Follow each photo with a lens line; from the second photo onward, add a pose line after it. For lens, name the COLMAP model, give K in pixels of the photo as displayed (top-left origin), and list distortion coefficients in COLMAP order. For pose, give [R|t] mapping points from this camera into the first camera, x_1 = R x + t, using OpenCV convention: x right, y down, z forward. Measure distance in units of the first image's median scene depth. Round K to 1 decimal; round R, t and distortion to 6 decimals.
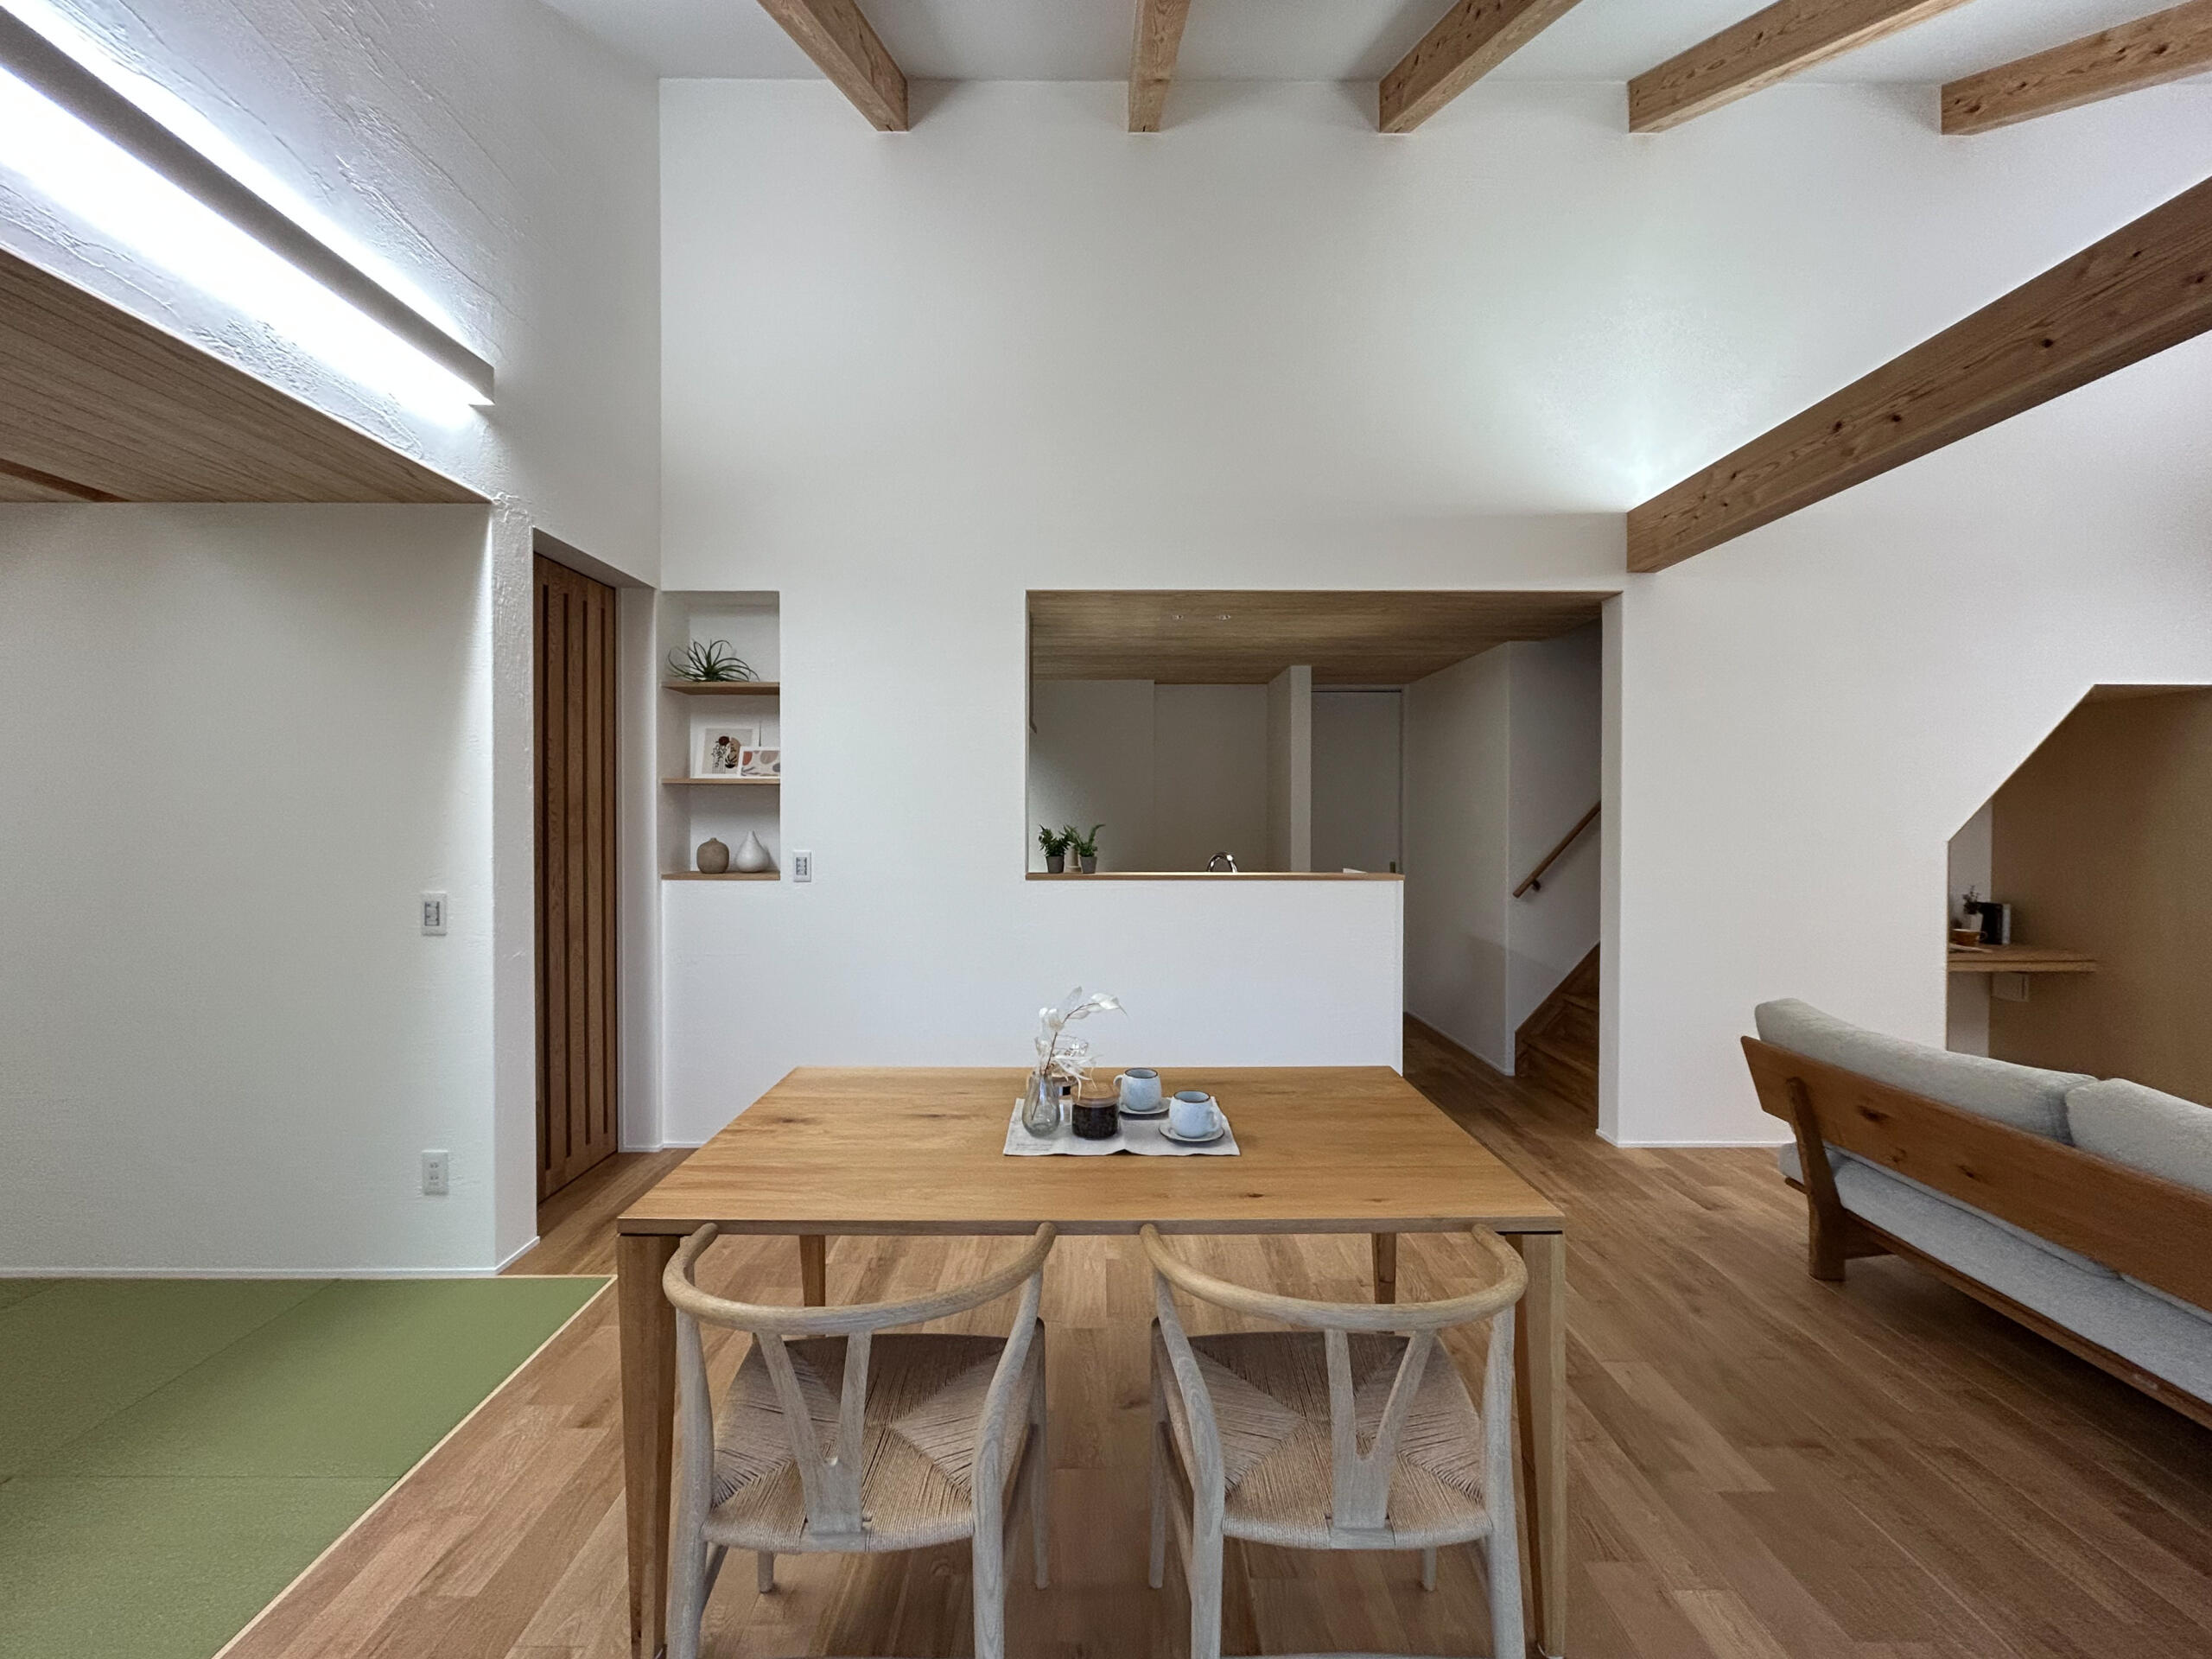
lens RADIAL K [[893.9, 0, 1106.0], [0, 893.9, 829.5], [0, 0, 1]] dist [-0.001746, -0.000040]
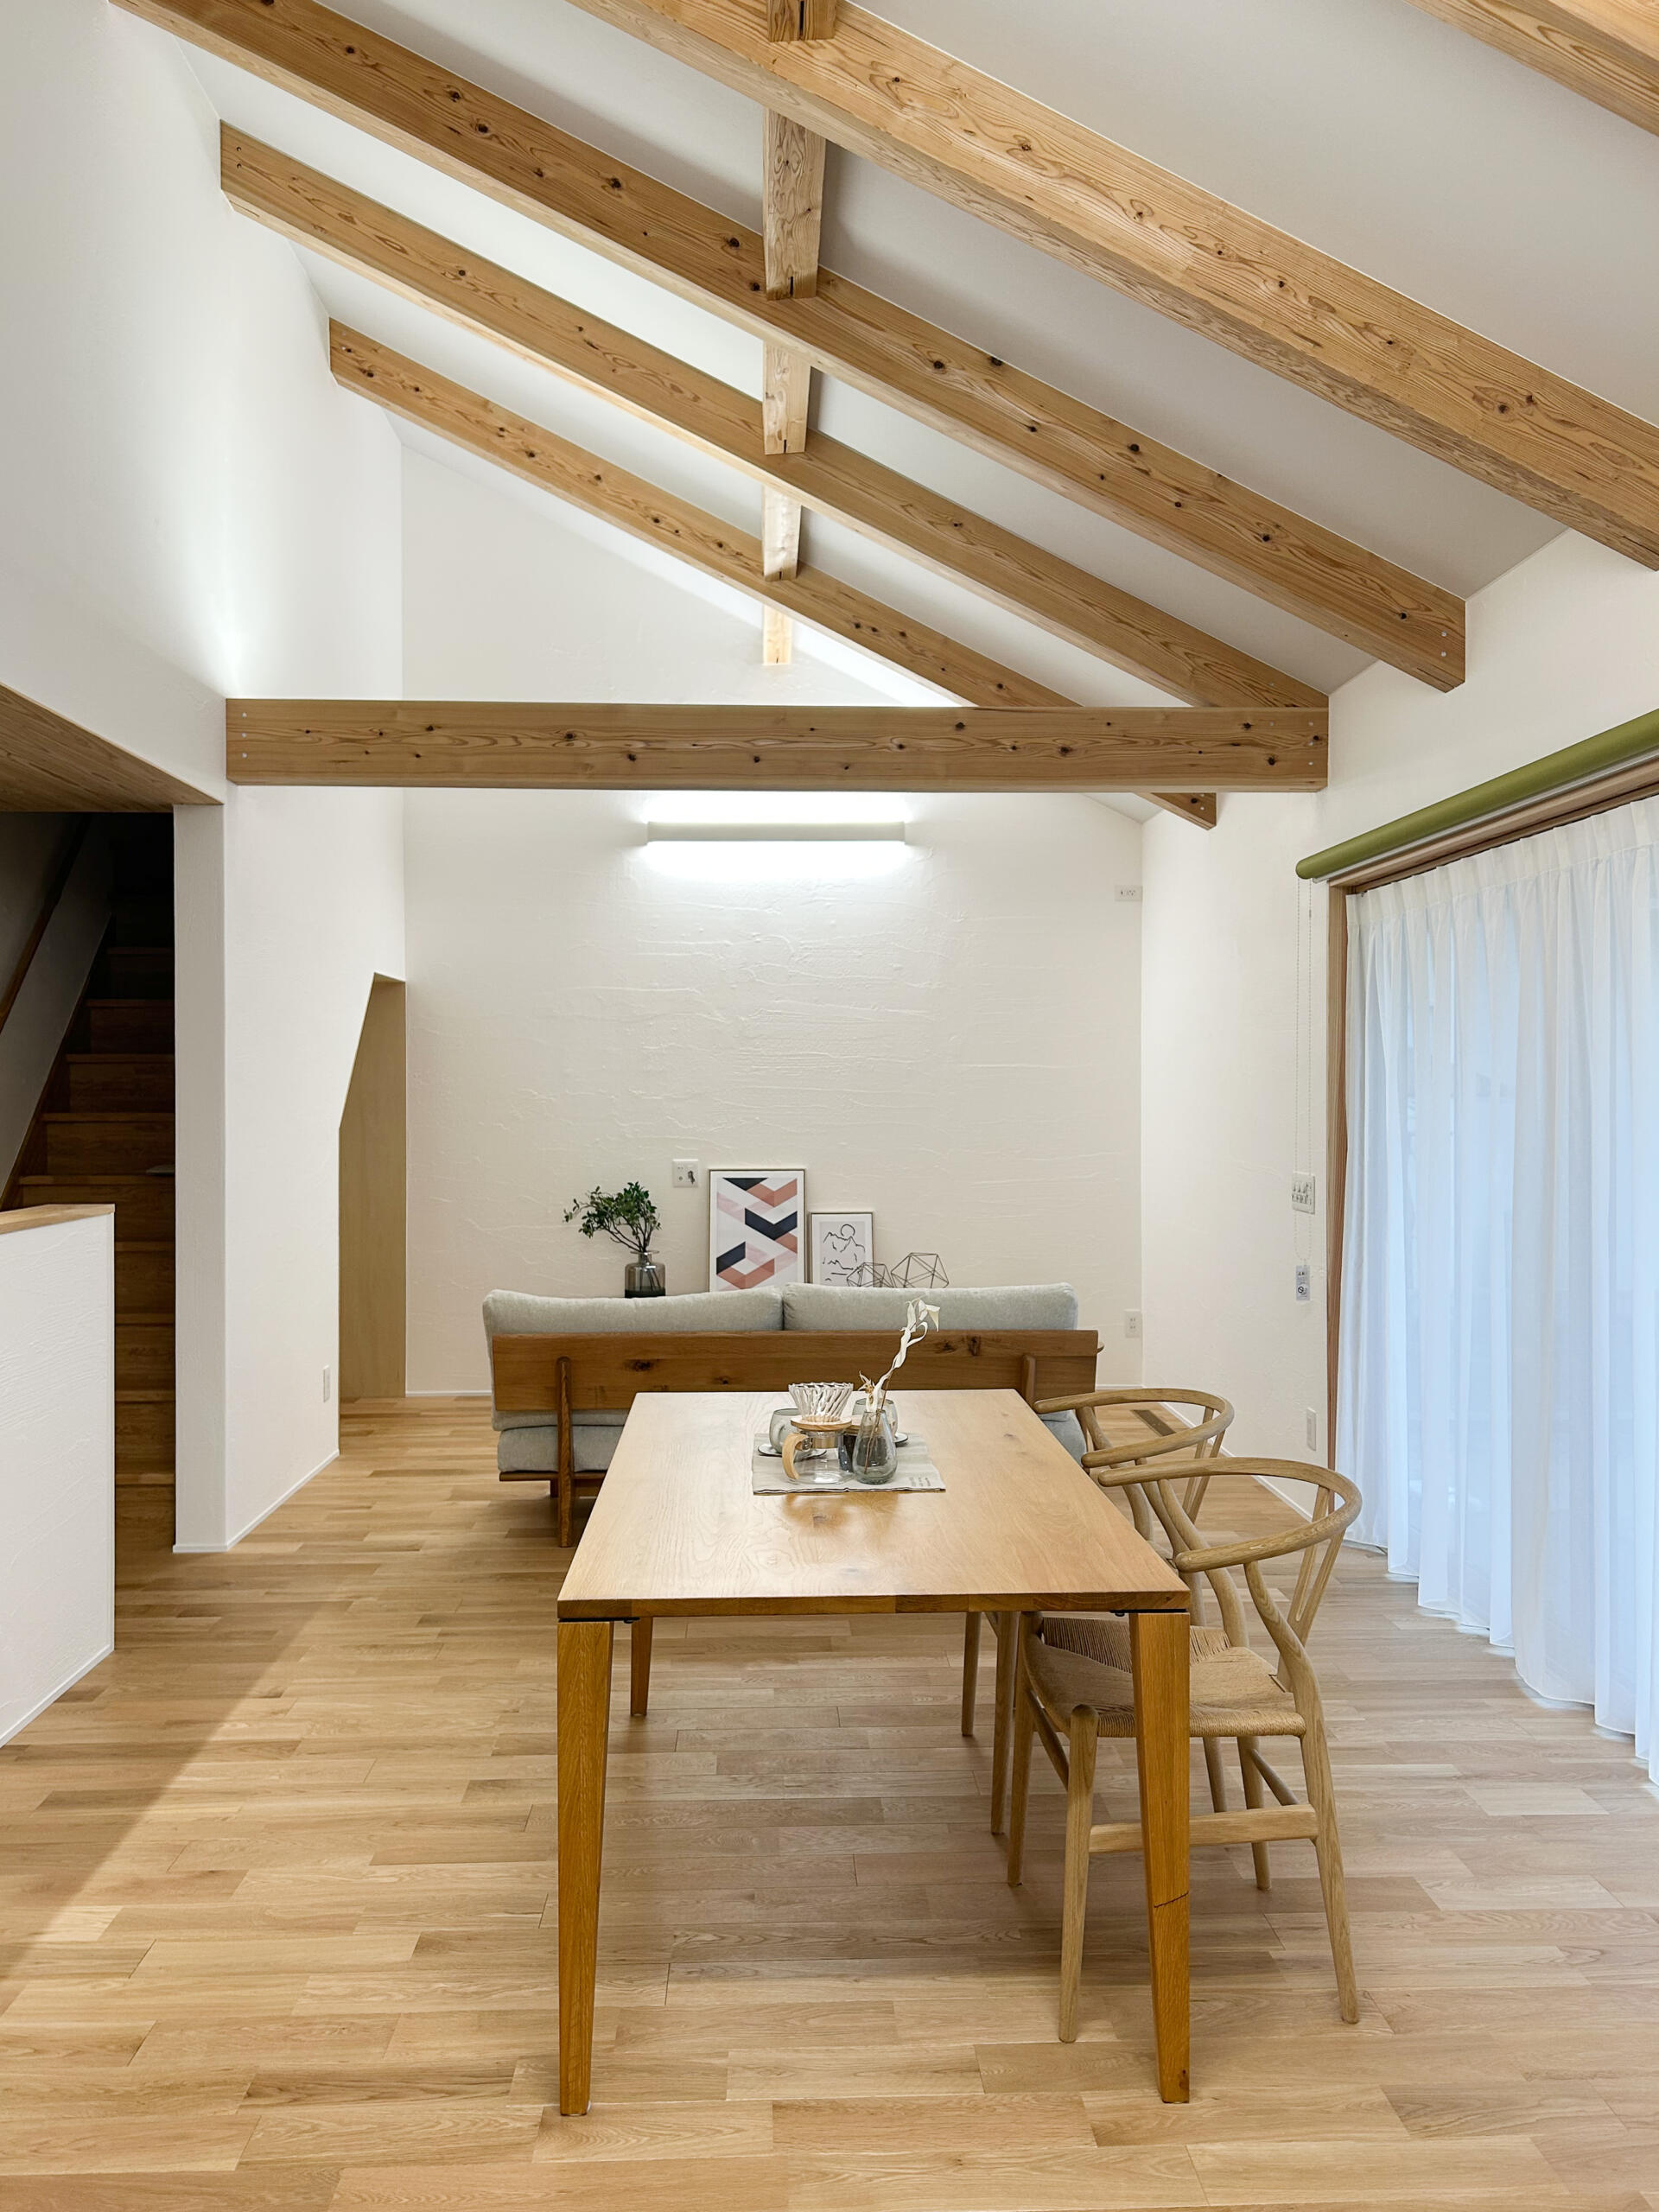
lens RADIAL K [[1656.3, 0, 829.5], [0, 1656.3, 1106.0], [0, 0, 1]] dist [0.058981, -0.062904]
pose [[-0.035618, -0.011655, 0.999297, -0.897596], [0.016343, 0.999791, 0.012243, -0.023987], [-0.999232, 0.016768, -0.035421, 0.588449]]
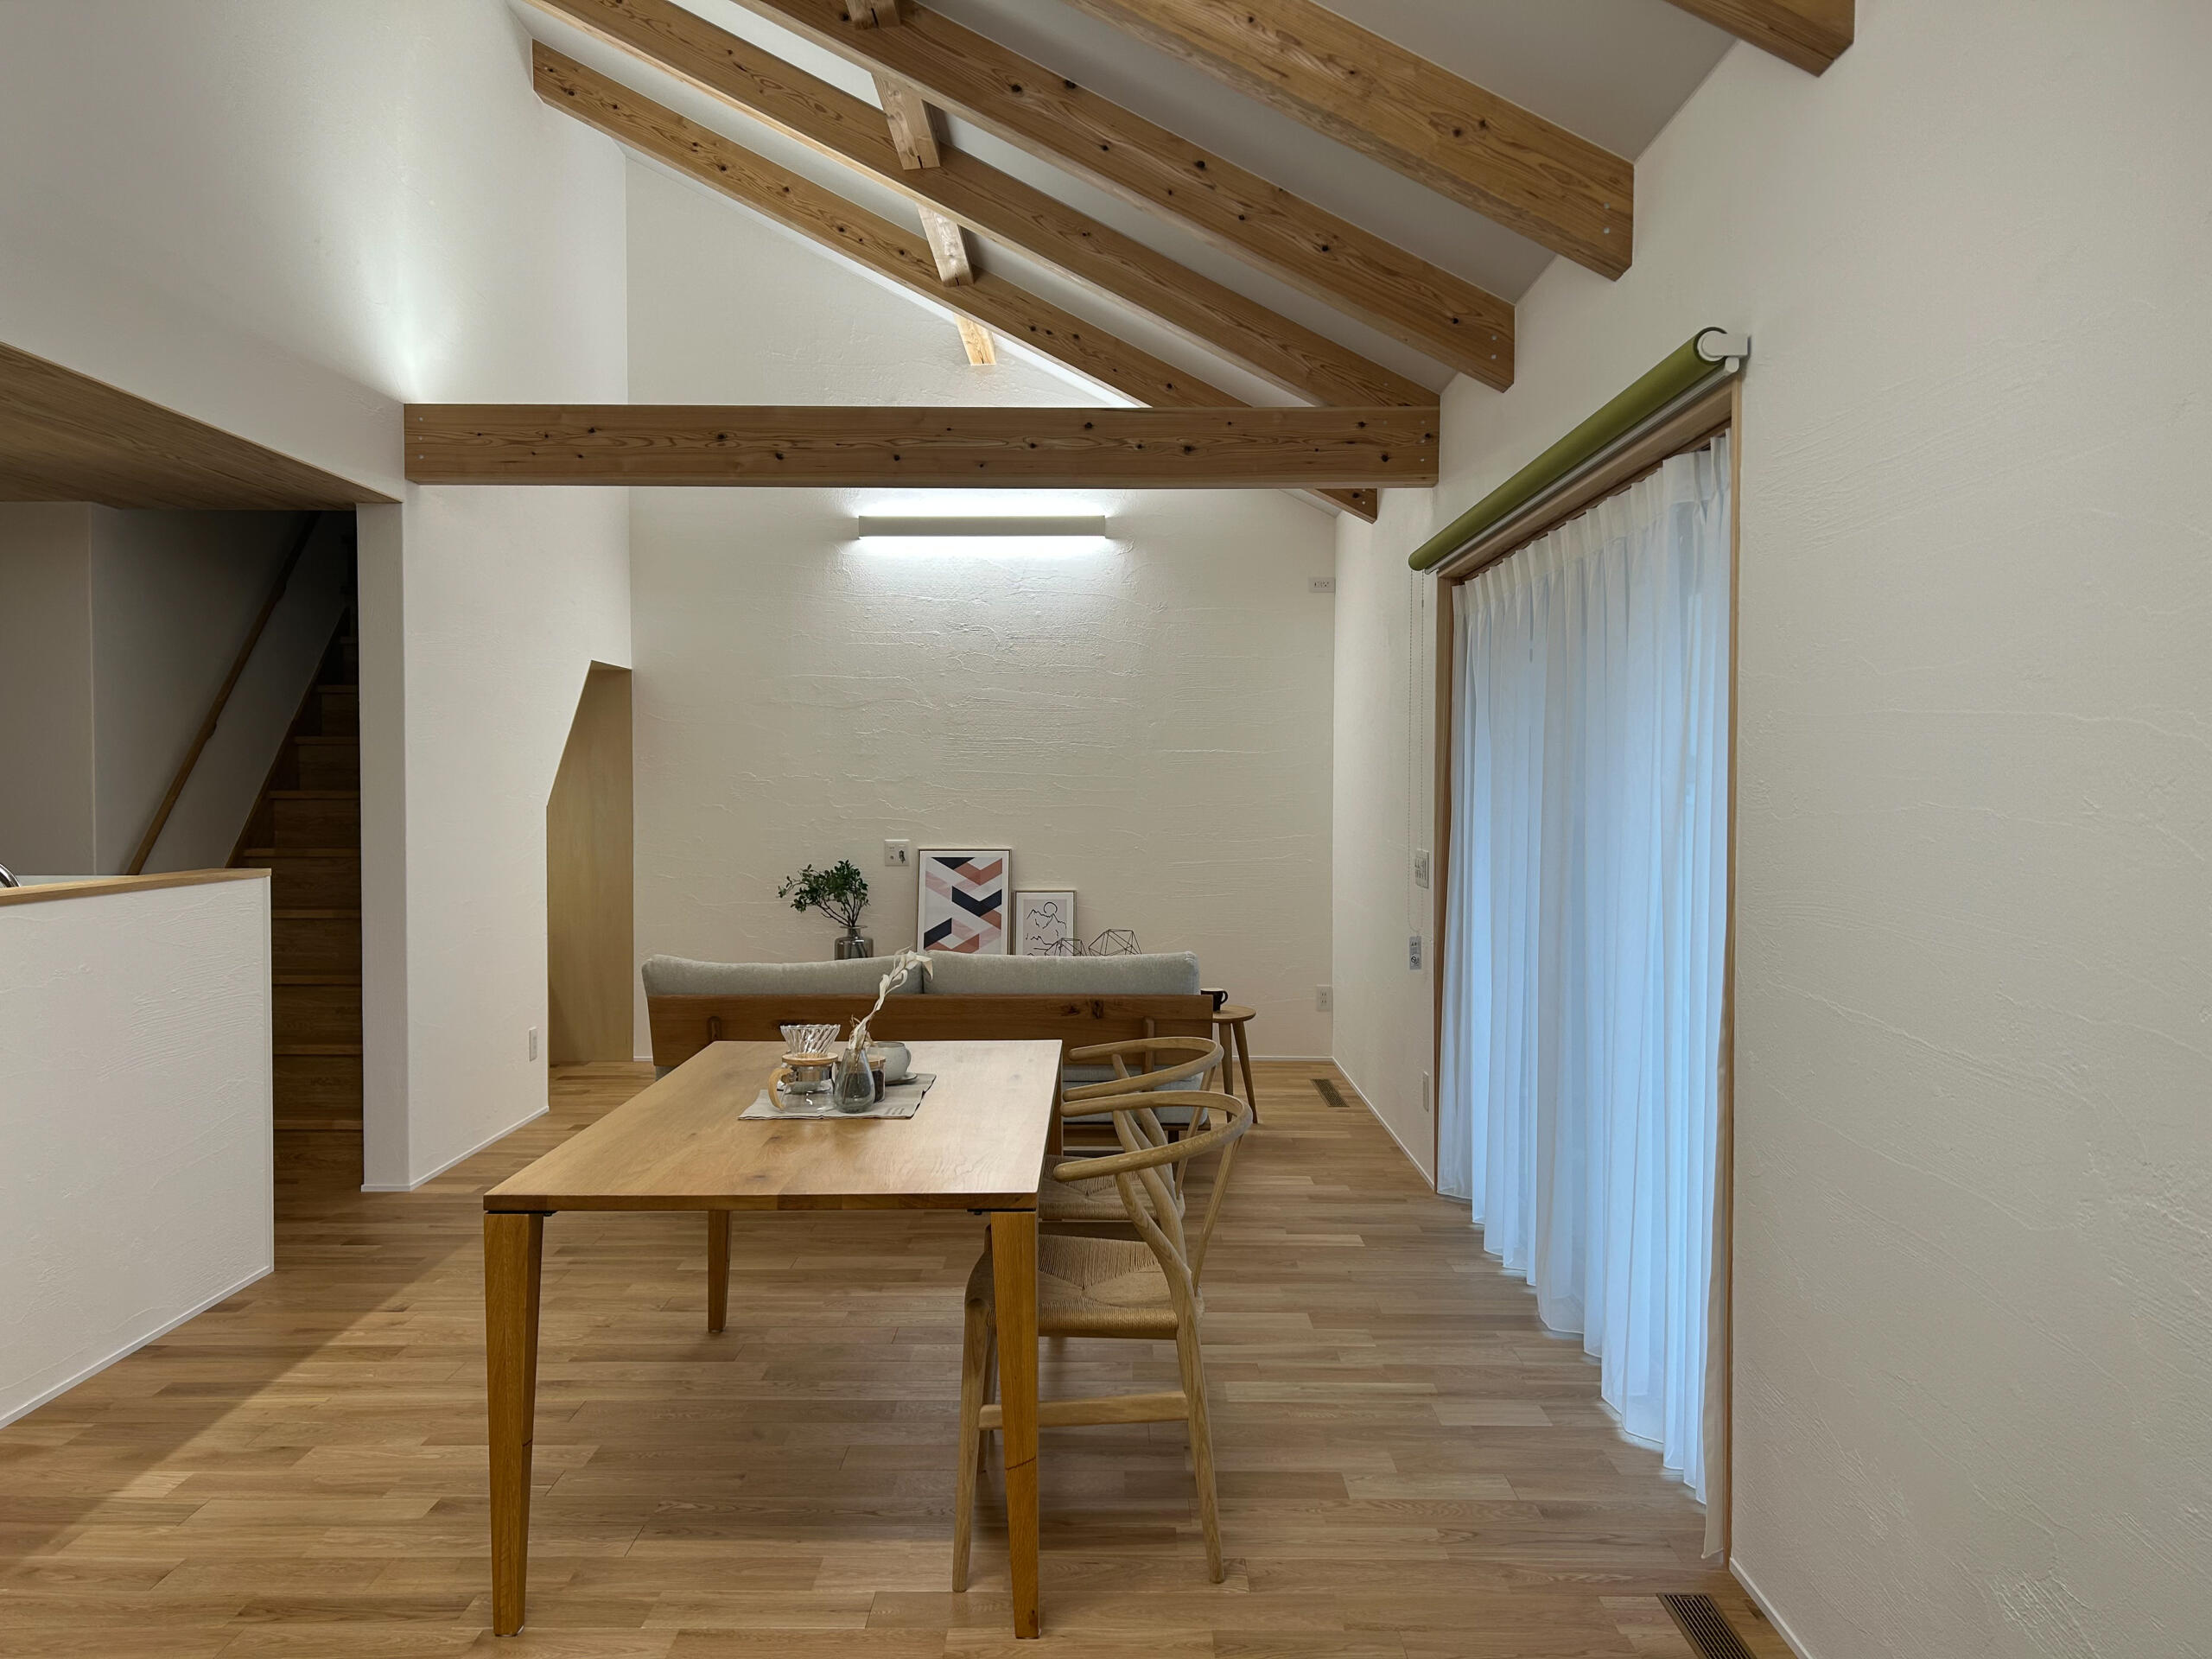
lens RADIAL K [[1645.2, 0, 1108.8], [0, 1645.2, 832.4], [0, 0, 1]] dist [0.057932, -0.061265]
pose [[0.010259, -0.032154, 0.999430, -0.989282], [0.013137, 0.999401, 0.032018, -0.008329], [-0.999861, 0.012801, 0.010675, 0.376434]]
